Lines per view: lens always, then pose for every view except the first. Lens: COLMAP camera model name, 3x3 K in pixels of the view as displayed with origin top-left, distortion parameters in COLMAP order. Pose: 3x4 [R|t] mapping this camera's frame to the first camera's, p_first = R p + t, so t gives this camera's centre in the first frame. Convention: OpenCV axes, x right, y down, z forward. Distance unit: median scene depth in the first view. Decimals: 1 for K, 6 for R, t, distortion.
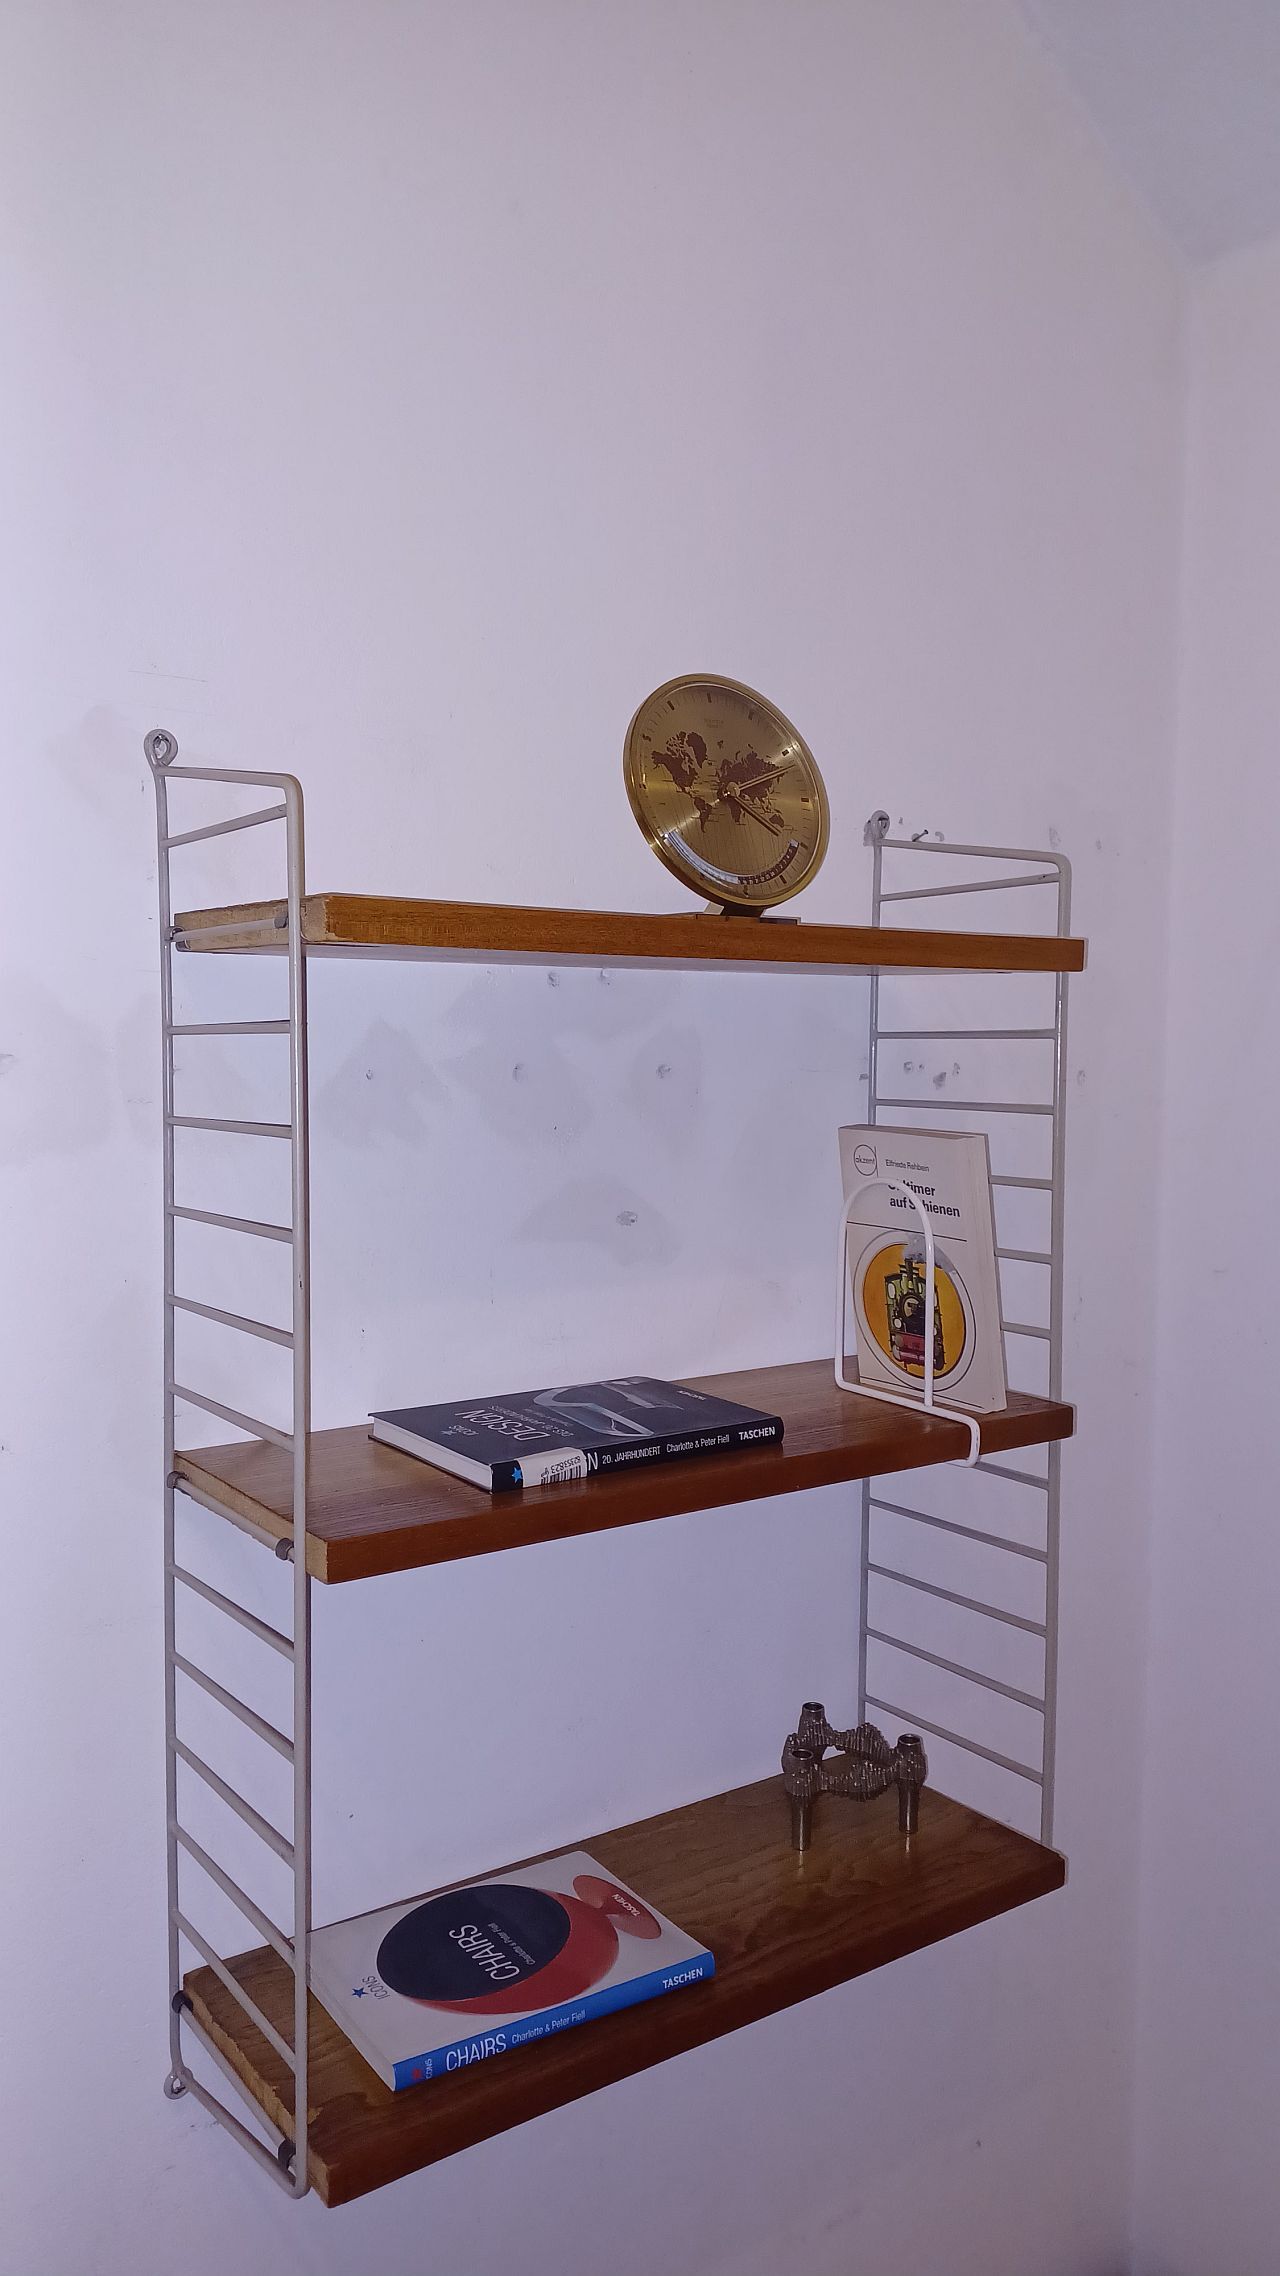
lens RADIAL K [[1651.1, 0, 640.0], [0, 1651.1, 1138.0], [0, 0, 1]] dist [0.092115, -0.098168]
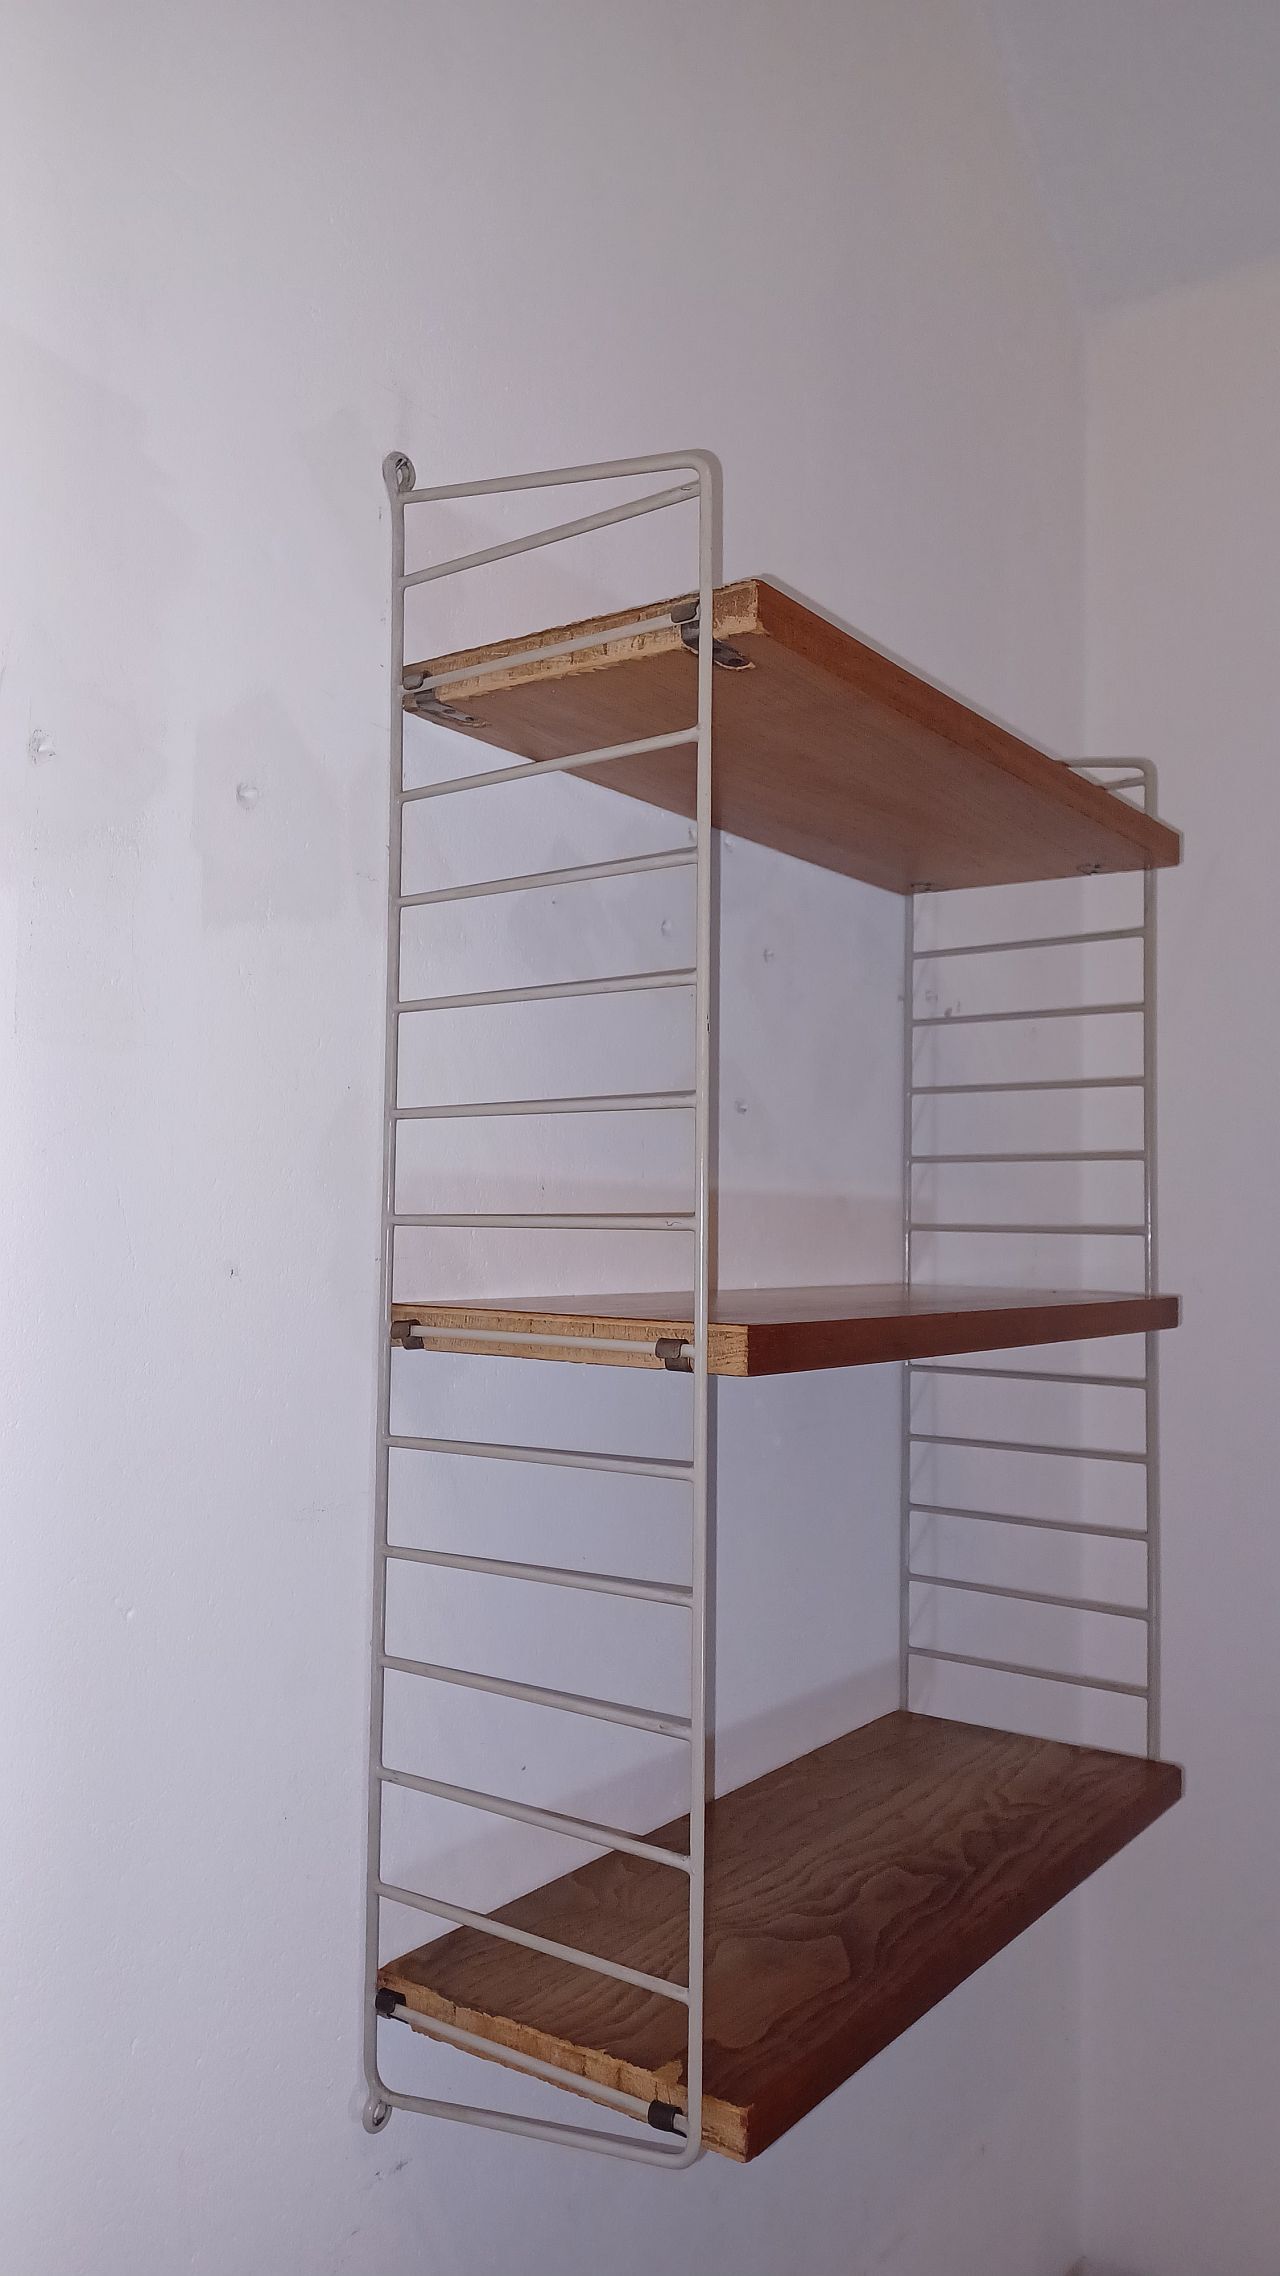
lens RADIAL K [[1651.1, 0, 640.0], [0, 1651.1, 1138.0], [0, 0, 1]] dist [0.092115, -0.098168]
pose [[0.947214, 0.023801, 0.319718, -0.420178], [0.010351, 0.994451, -0.104695, 0.192594], [-0.320436, 0.102478, 0.941711, 0.173990]]
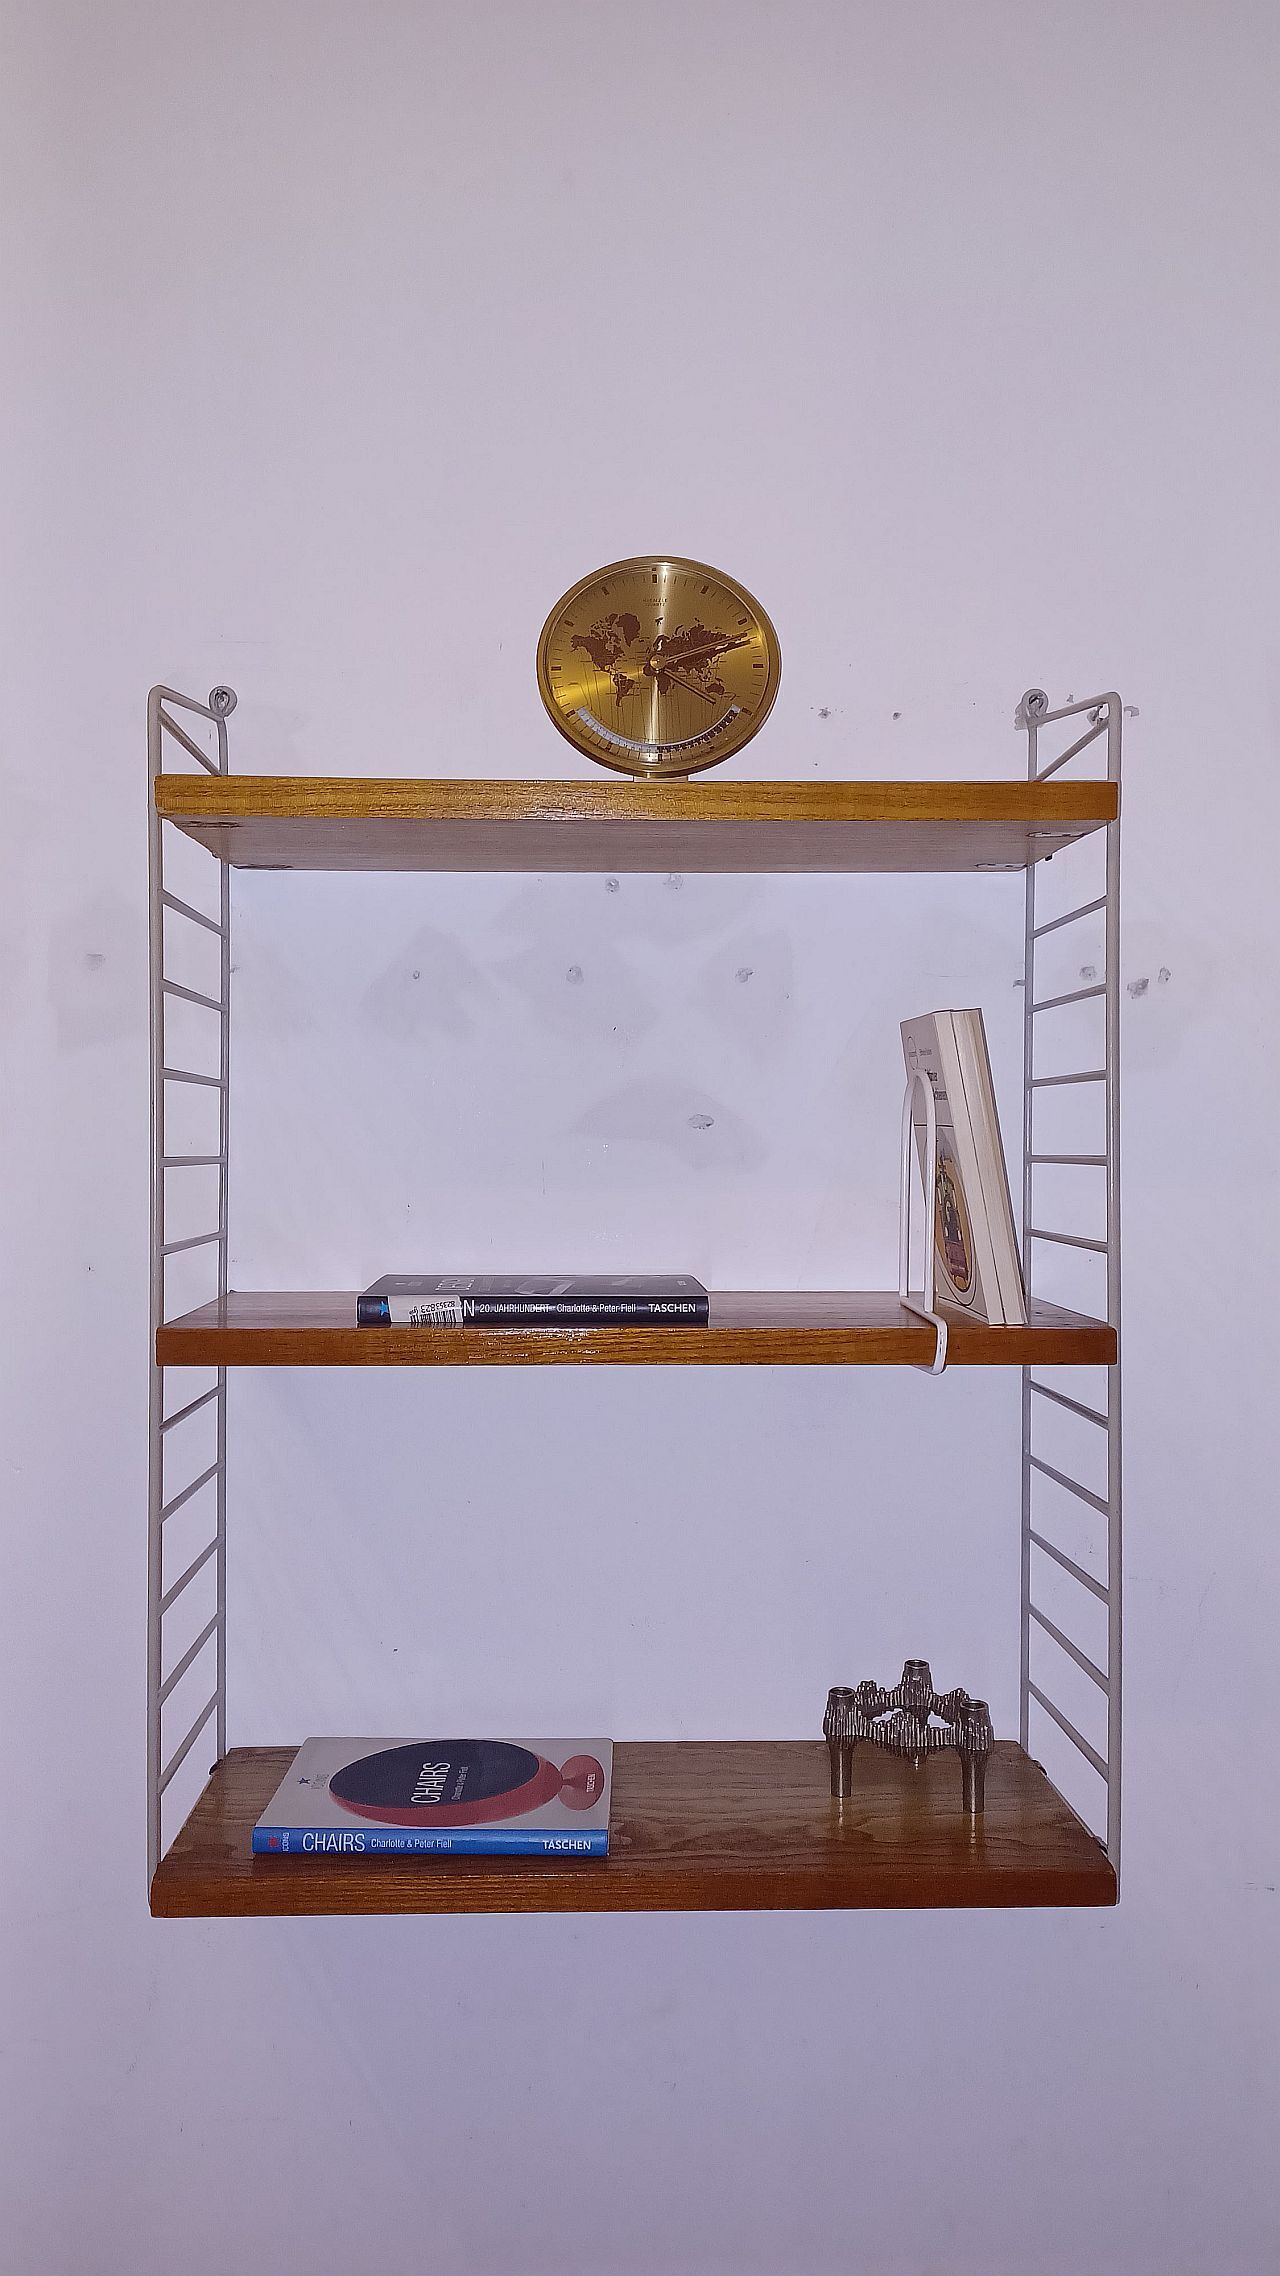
lens RADIAL K [[1651.1, 0, 640.0], [0, 1651.1, 1138.0], [0, 0, 1]] dist [0.092115, -0.098168]
pose [[0.833214, -0.007690, -0.552898, 0.606097], [-0.026117, 0.998240, -0.053242, 0.132739], [0.552334, 0.058802, 0.831546, 0.173493]]
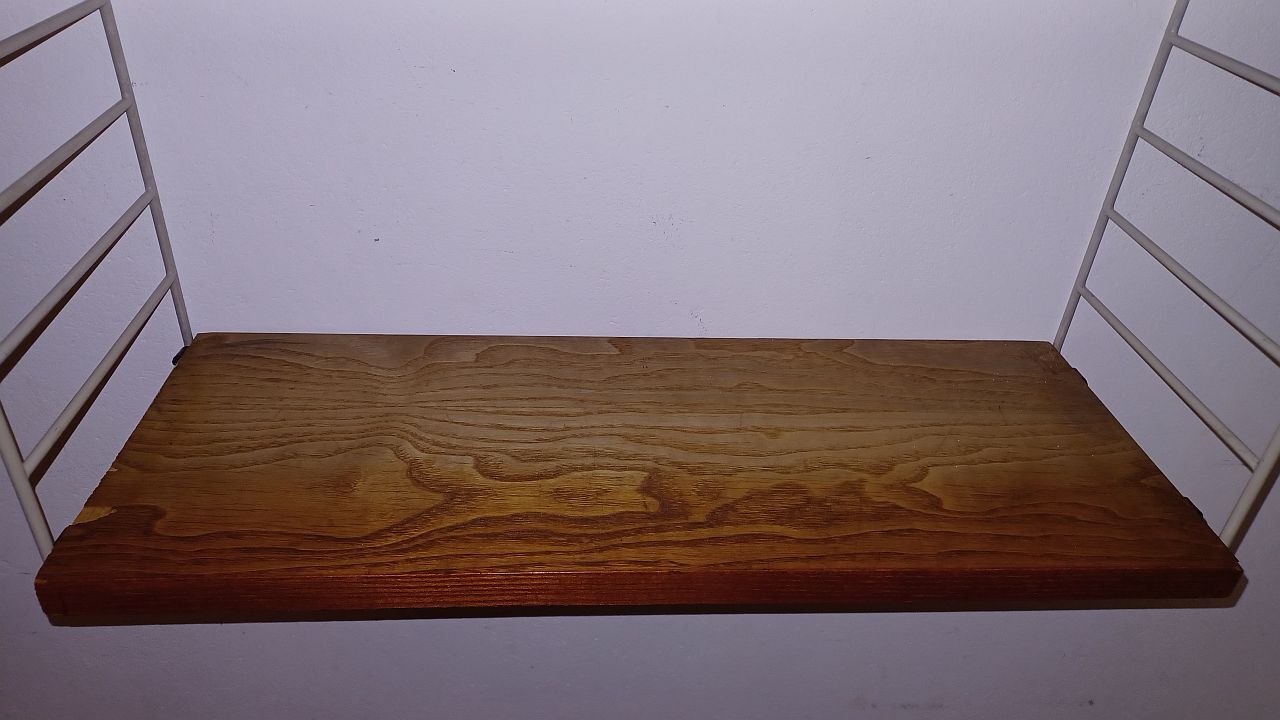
lens RADIAL K [[928.6, 0, 634.2], [0, 928.6, 353.5], [0, 0, 1]] dist [0.092115, -0.098168]
pose [[0.847309, 0.313199, -0.428922, 0.207827], [-0.073905, 0.869284, 0.488756, 0.206877], [0.525933, -0.382428, 0.759699, 0.699717]]
